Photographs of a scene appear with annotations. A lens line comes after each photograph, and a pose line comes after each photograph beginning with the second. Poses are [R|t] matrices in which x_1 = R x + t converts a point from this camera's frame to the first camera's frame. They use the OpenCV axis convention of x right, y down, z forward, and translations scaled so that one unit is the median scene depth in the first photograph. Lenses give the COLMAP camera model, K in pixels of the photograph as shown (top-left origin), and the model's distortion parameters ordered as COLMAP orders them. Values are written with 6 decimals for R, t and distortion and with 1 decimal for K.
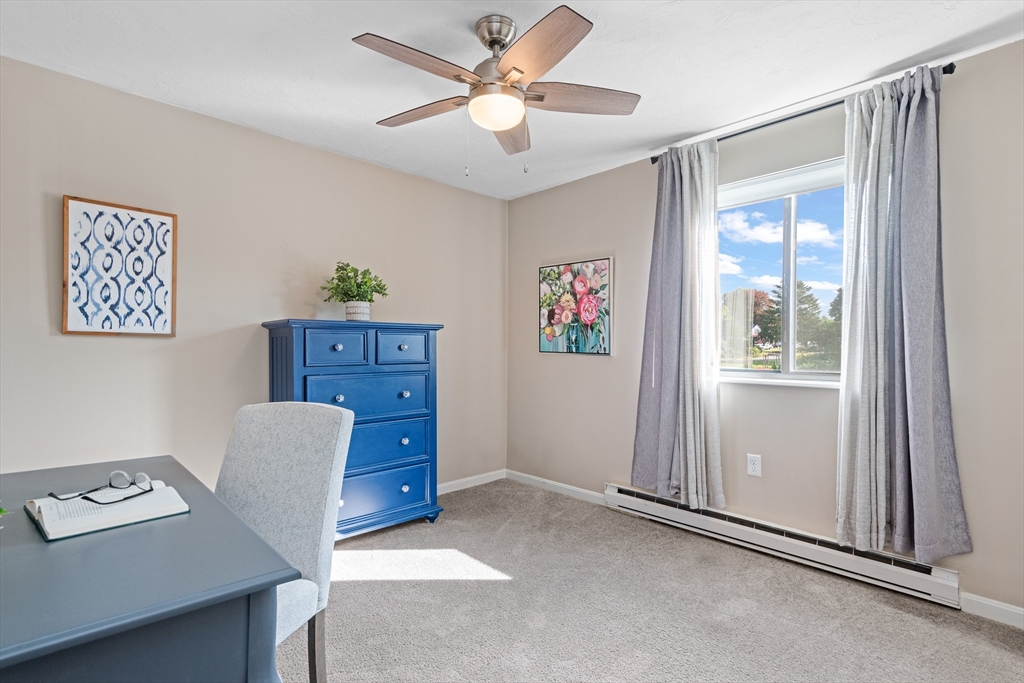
lens RADIAL K [[498.7, 0, 517.6], [0, 498.7, 348.1], [0, 0, 1]] dist [0.020705, 0.000074]
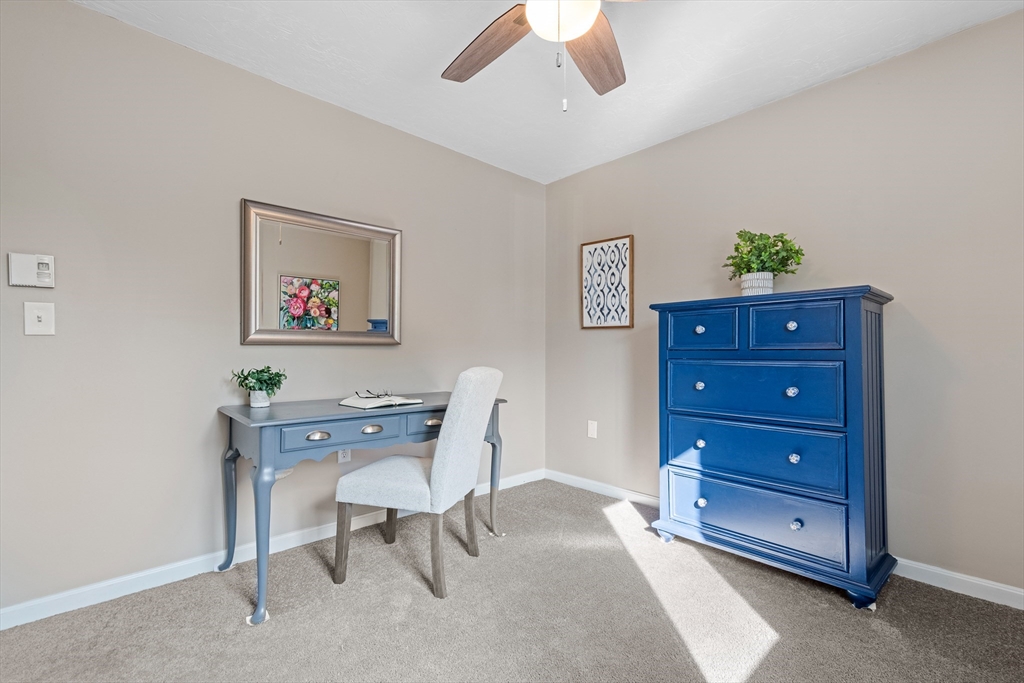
lens RADIAL K [[458.4, 0, 517.5], [0, 458.4, 346.6], [0, 0, 1]] dist [0.027162, -0.001413]
pose [[-0.015645, -0.022631, -0.999621, 0.546222], [-0.014774, 0.999640, -0.022401, 0.061400], [0.999768, 0.014417, -0.015974, 0.765199]]
